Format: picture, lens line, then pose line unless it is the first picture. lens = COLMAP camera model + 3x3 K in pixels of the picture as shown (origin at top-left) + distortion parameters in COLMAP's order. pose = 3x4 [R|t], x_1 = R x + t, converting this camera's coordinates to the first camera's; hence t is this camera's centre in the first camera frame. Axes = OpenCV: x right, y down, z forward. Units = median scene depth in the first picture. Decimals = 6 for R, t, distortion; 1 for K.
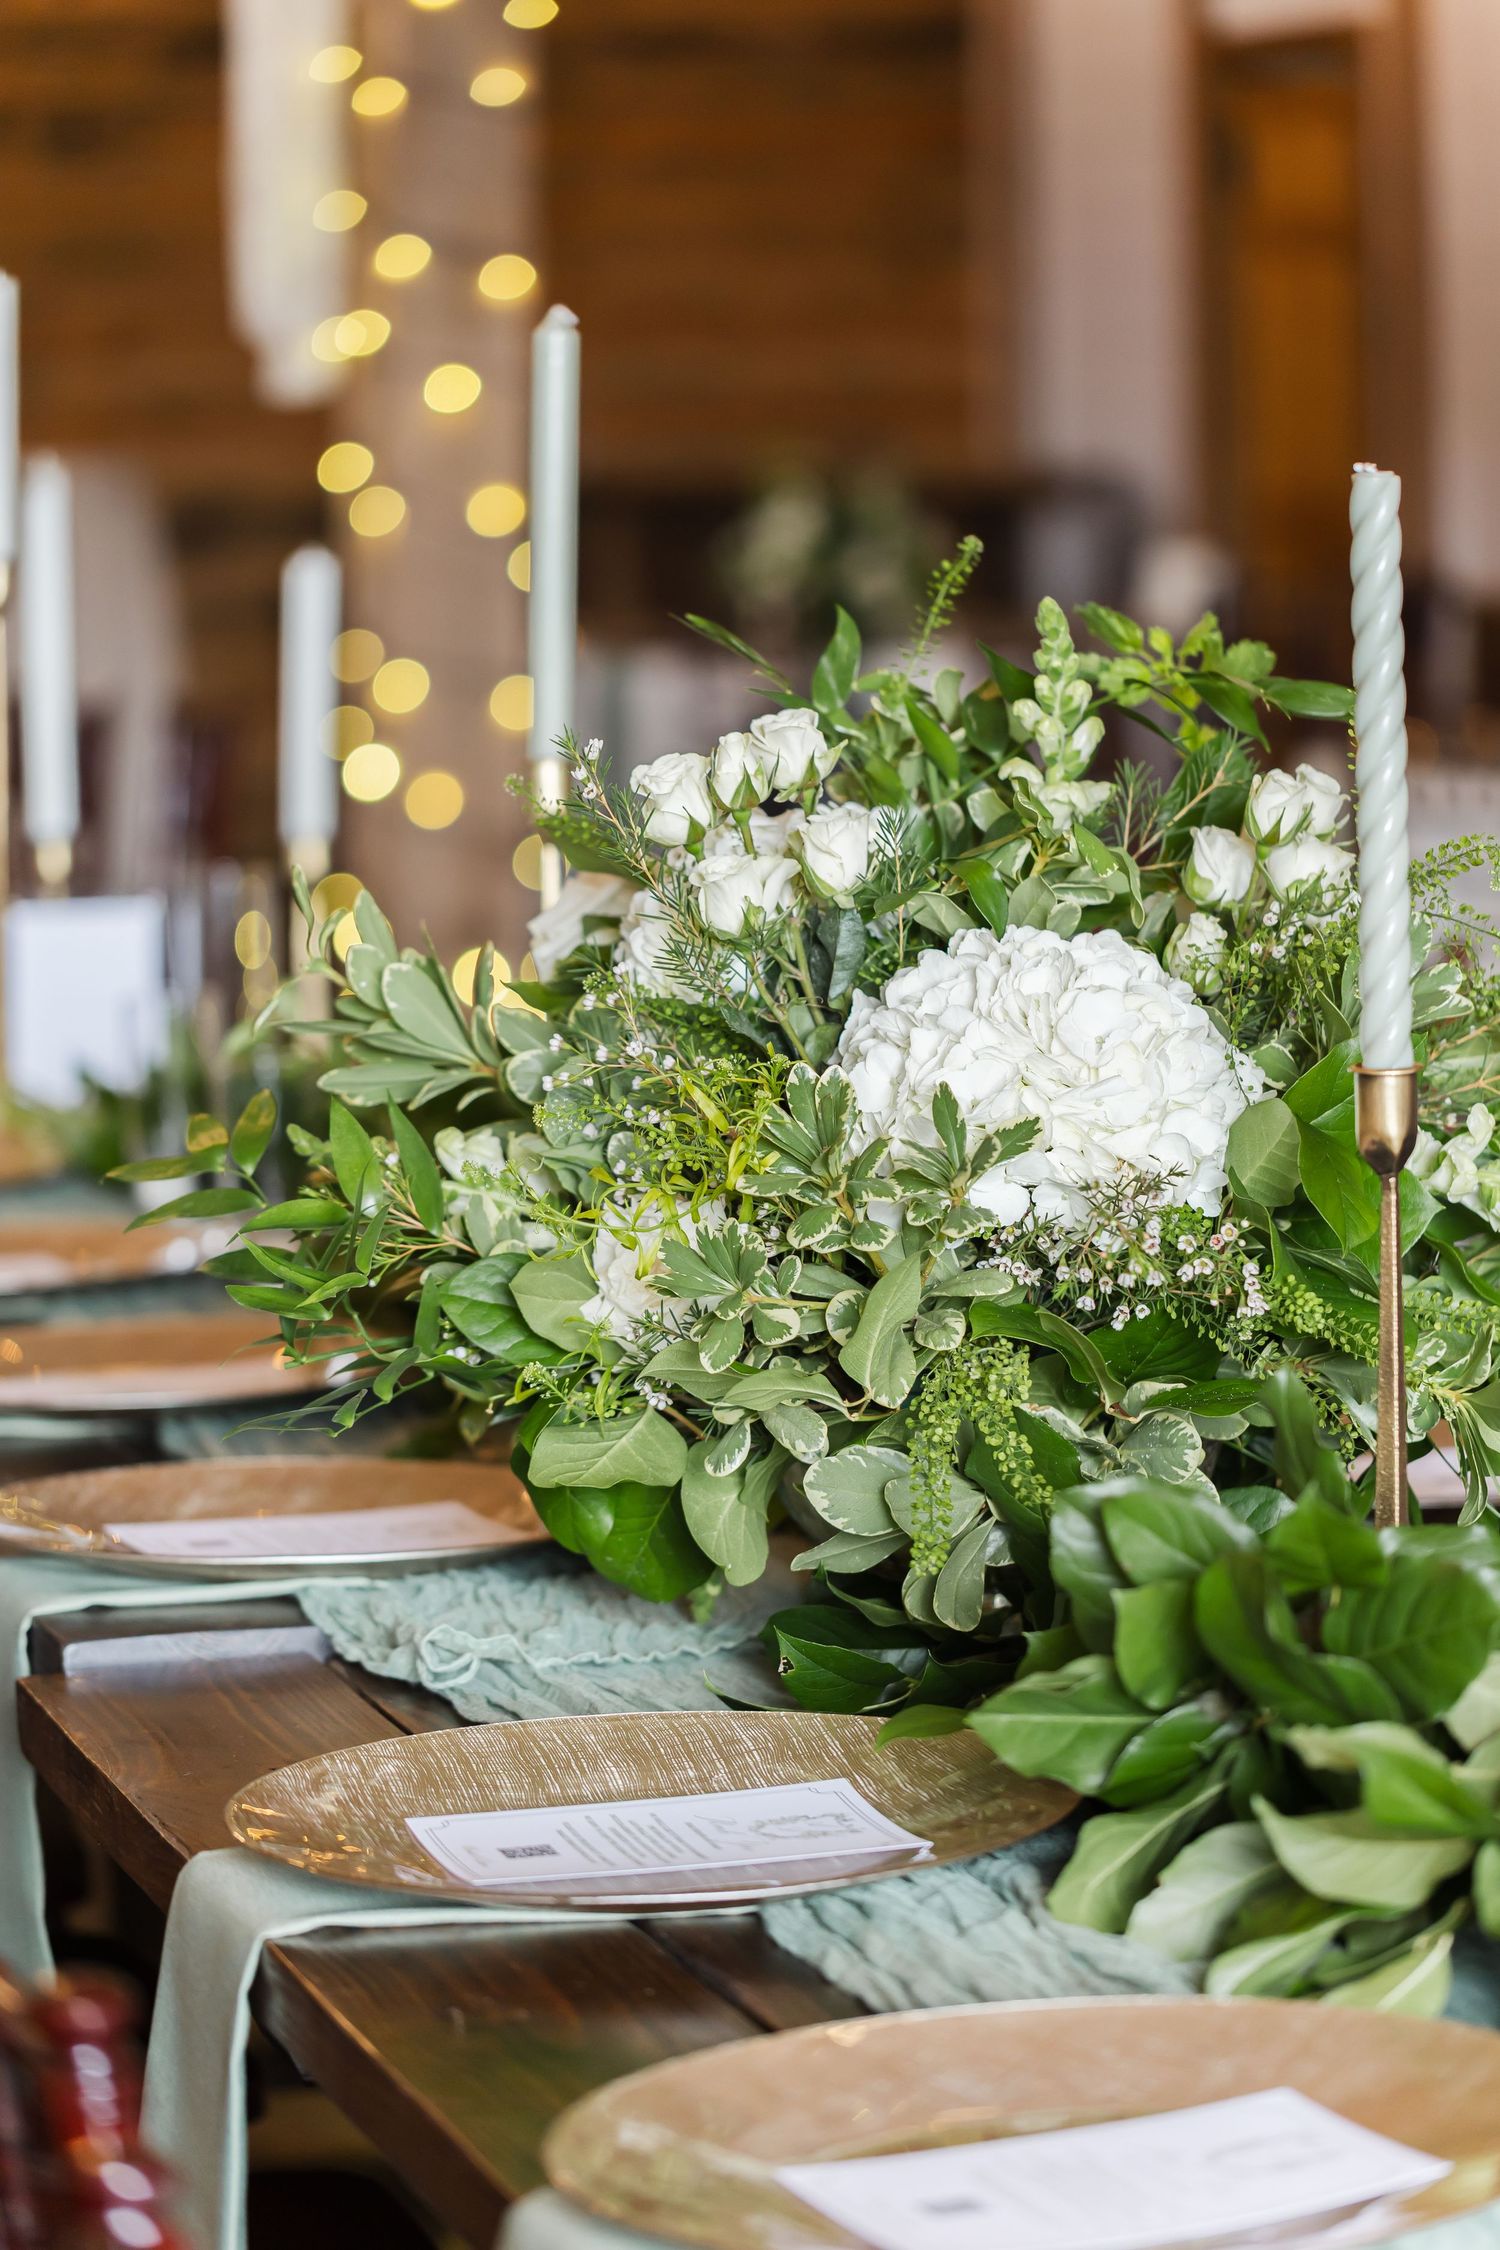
lens RADIAL K [[10355.0, 0, 750.0], [0, 10355.0, 1125.0], [0, 0, 1]] dist [0.250605, 1.249623]
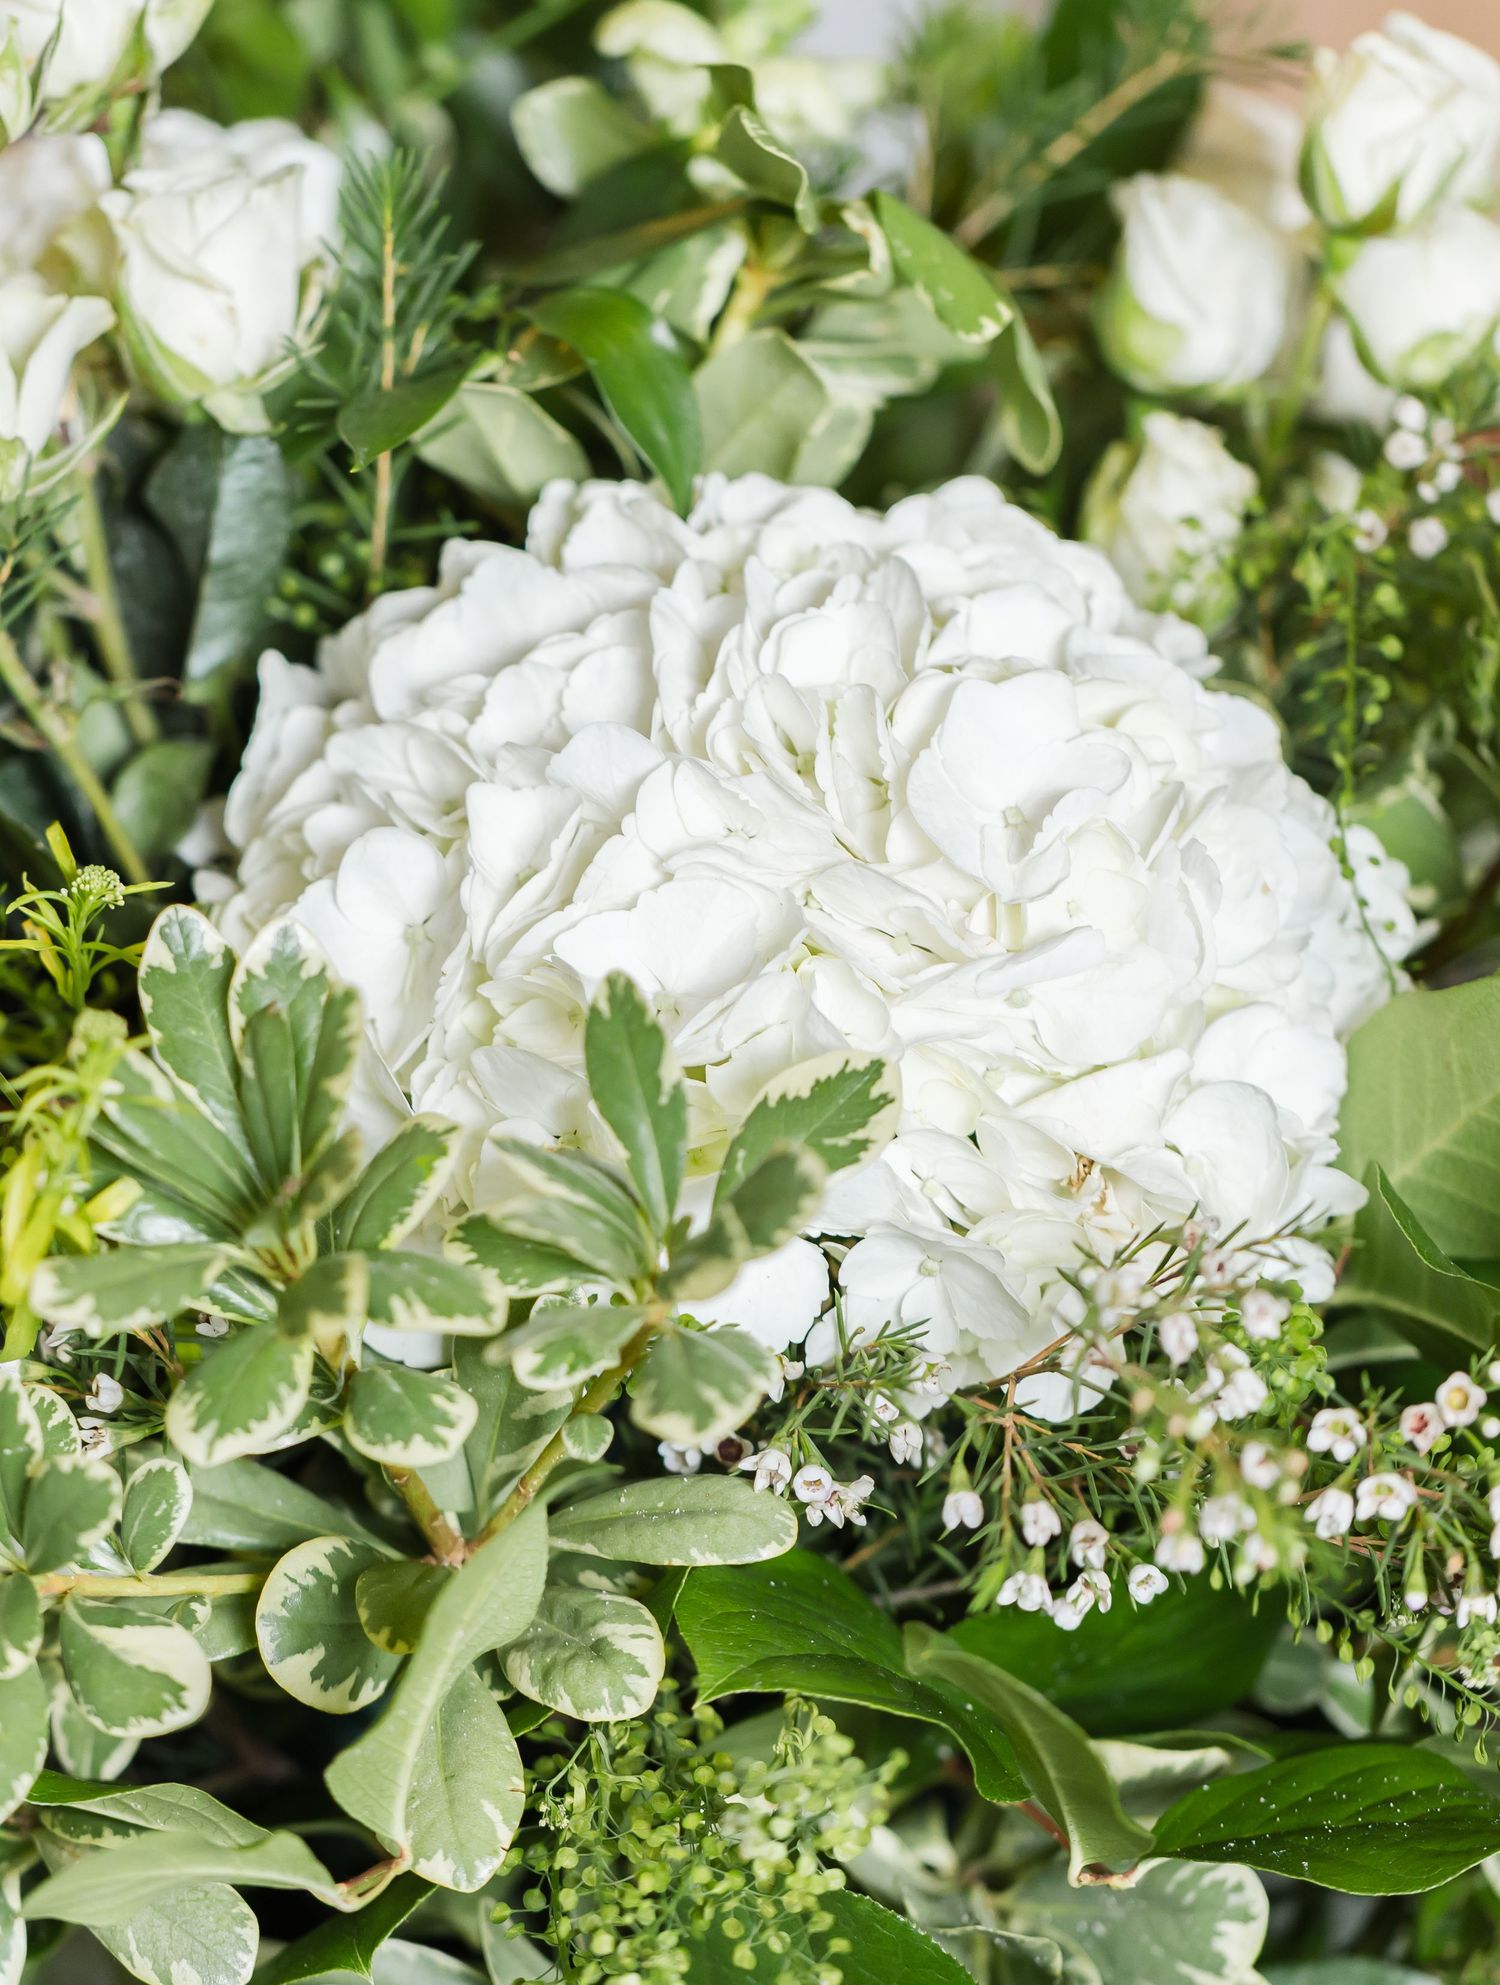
lens RADIAL K [[9800.2, 0, 750.0], [0, 9800.2, 992.5], [0, 0, 1]] dist [-0.803760, 5.043117]
pose [[0.981535, -0.026051, 0.189502, -0.038050], [0.007806, 0.995313, 0.096393, -0.034265], [-0.191125, -0.093134, 0.977137, 0.673798]]
